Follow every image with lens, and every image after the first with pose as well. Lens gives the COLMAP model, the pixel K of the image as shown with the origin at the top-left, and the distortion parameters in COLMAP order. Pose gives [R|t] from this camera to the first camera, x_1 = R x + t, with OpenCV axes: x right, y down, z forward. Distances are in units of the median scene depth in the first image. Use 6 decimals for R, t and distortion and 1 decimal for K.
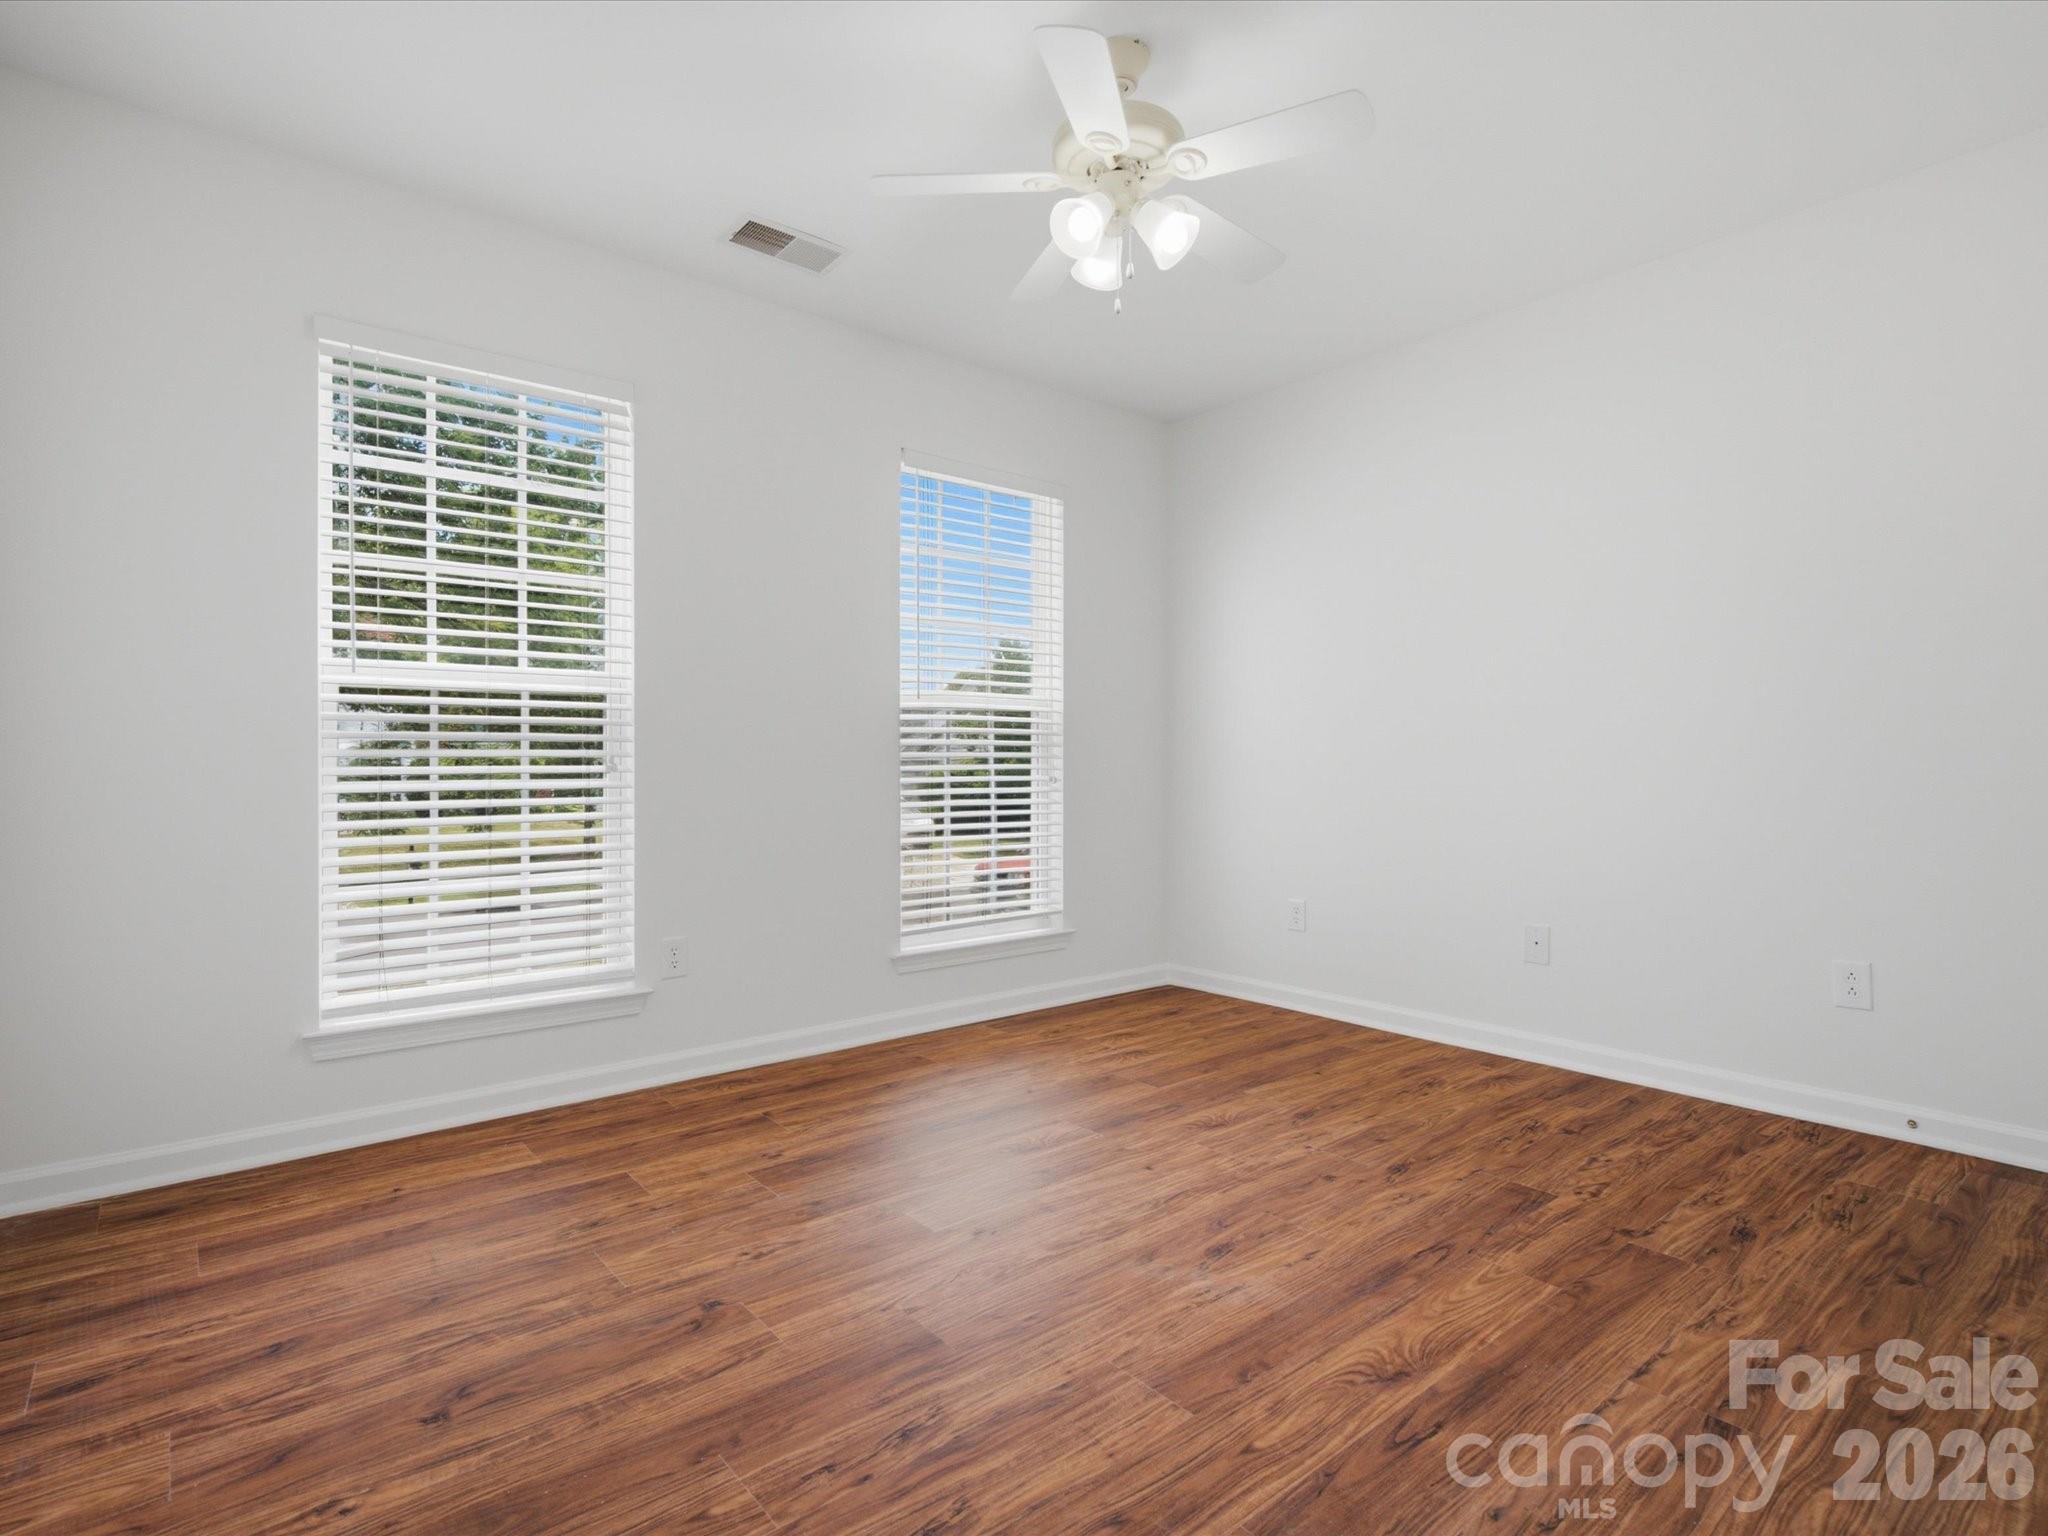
lens RADIAL K [[1048.1, 0, 1026.1], [0, 1048.1, 764.8], [0, 0, 1]] dist [-0.001357, -0.000847]
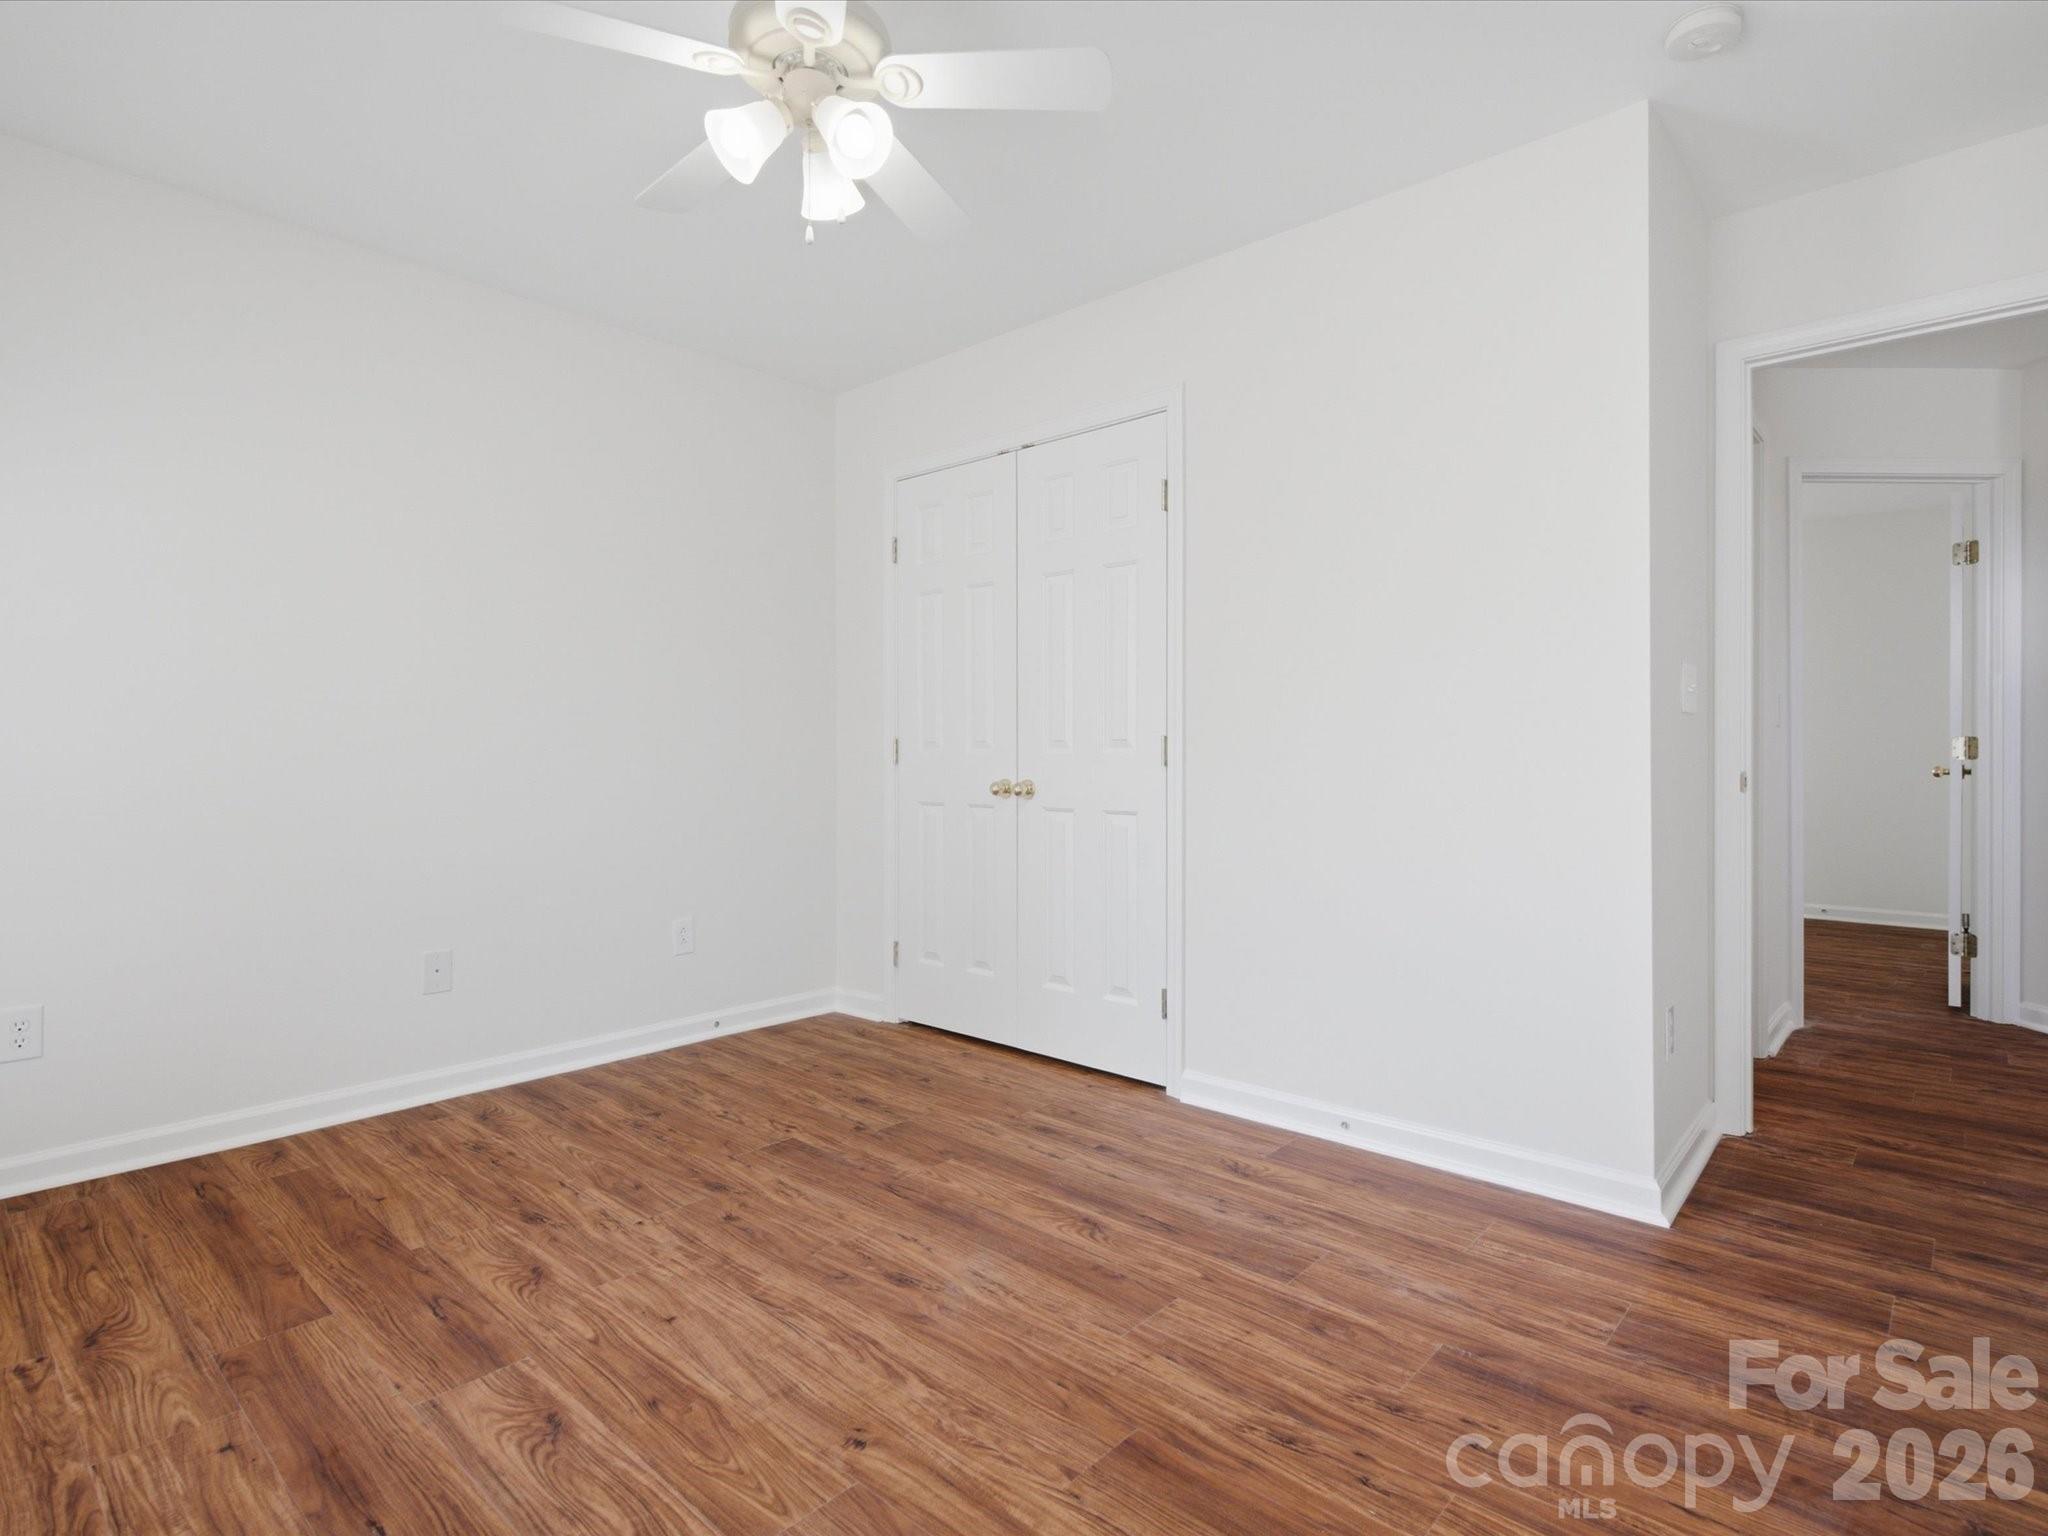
lens RADIAL K [[1048.1, 0, 1027.2], [0, 1048.1, 760.2], [0, 0, 1]] dist [-0.001357, -0.000847]
pose [[-0.136550, -0.007921, 0.990601, -0.915225], [0.004523, 0.999953, 0.008619, -0.035144], [-0.990623, 0.005658, -0.136508, 1.160928]]
